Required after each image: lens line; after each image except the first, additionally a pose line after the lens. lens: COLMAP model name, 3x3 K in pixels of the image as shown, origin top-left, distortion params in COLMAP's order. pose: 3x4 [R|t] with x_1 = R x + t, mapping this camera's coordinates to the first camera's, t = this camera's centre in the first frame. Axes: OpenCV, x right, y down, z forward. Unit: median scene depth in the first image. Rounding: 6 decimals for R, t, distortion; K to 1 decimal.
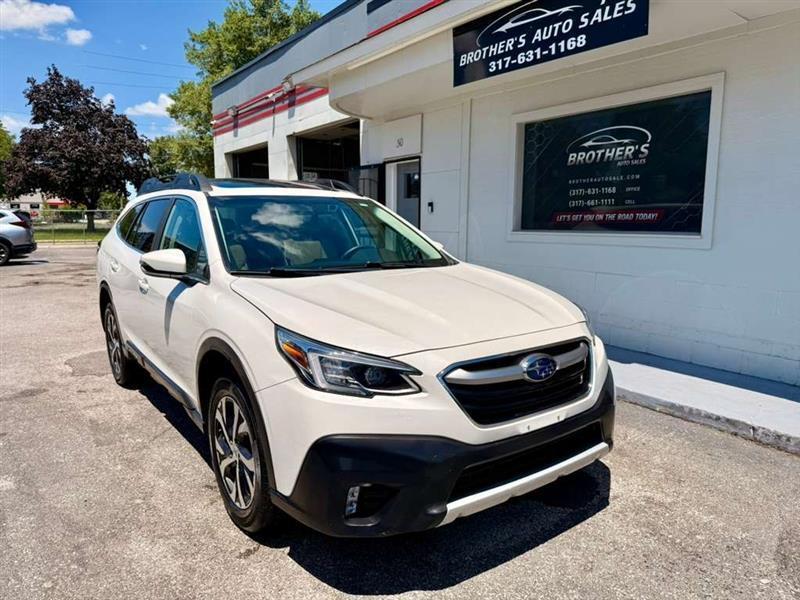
lens RADIAL K [[557.9, 0, 400.0], [0, 557.9, 300.0], [0, 0, 1]] dist [0.034608, -0.041682]
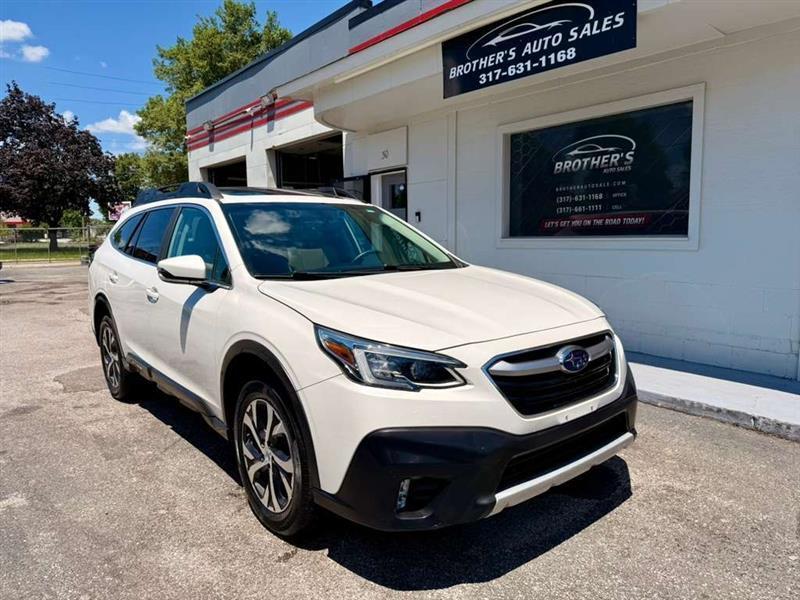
lens RADIAL K [[557.6, 0, 402.8], [0, 557.6, 295.3], [0, 0, 1]] dist [0.033089, -0.039501]
pose [[0.998030, -0.021714, 0.058861, -0.053558], [0.023673, 0.999182, -0.032795, 0.012993], [-0.058100, 0.034124, 0.997727, -0.006463]]
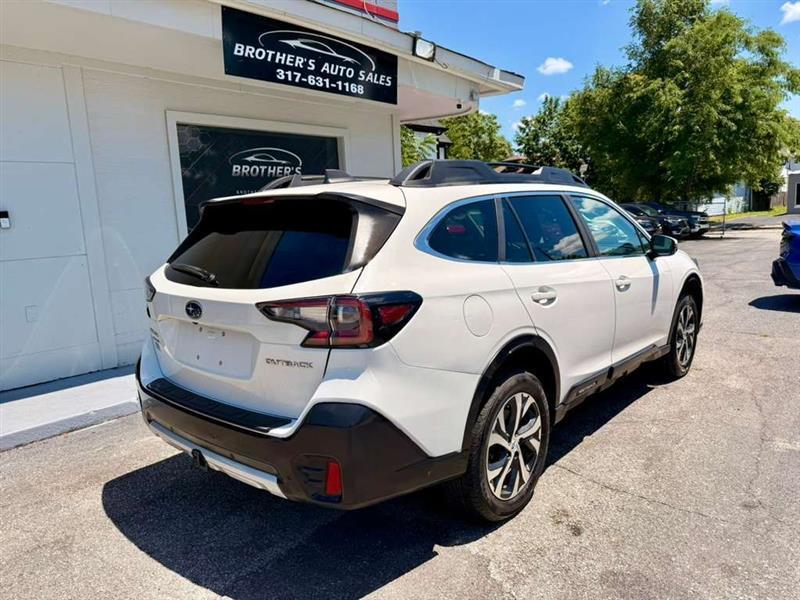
lens RADIAL K [[557.5, 0, 403.3], [0, 557.5, 299.5], [0, 0, 1]] dist [0.034871, -0.040659]
pose [[-0.202753, -0.141159, 0.969002, -0.940229], [0.188825, 0.965348, 0.180136, -0.174385], [-0.960852, 0.219495, -0.169073, 1.090324]]
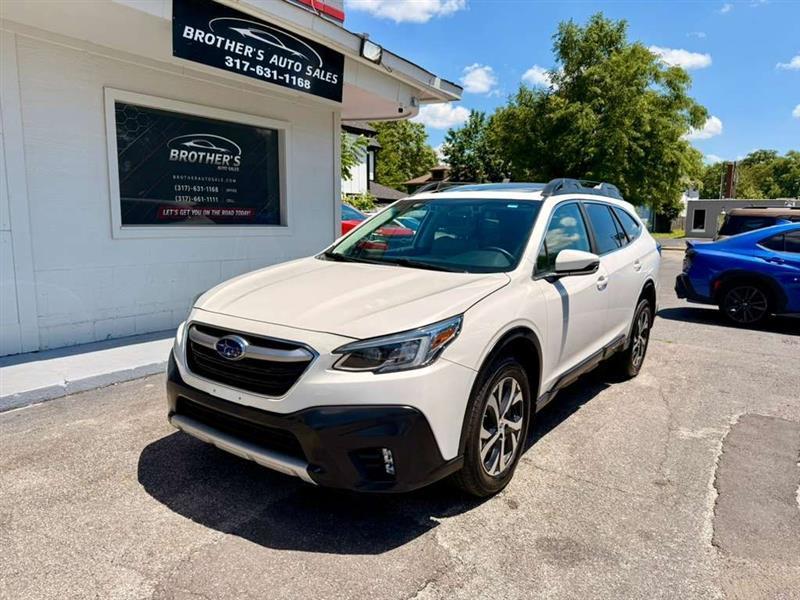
lens RADIAL K [[559.6, 0, 398.4], [0, 559.6, 296.8], [0, 0, 1]] dist [0.040103, -0.057382]
pose [[-0.324235, -0.141741, 0.935297, -0.962159], [0.121893, 0.974209, 0.189894, -0.169617], [-0.938090, 0.175577, -0.298596, 1.135080]]
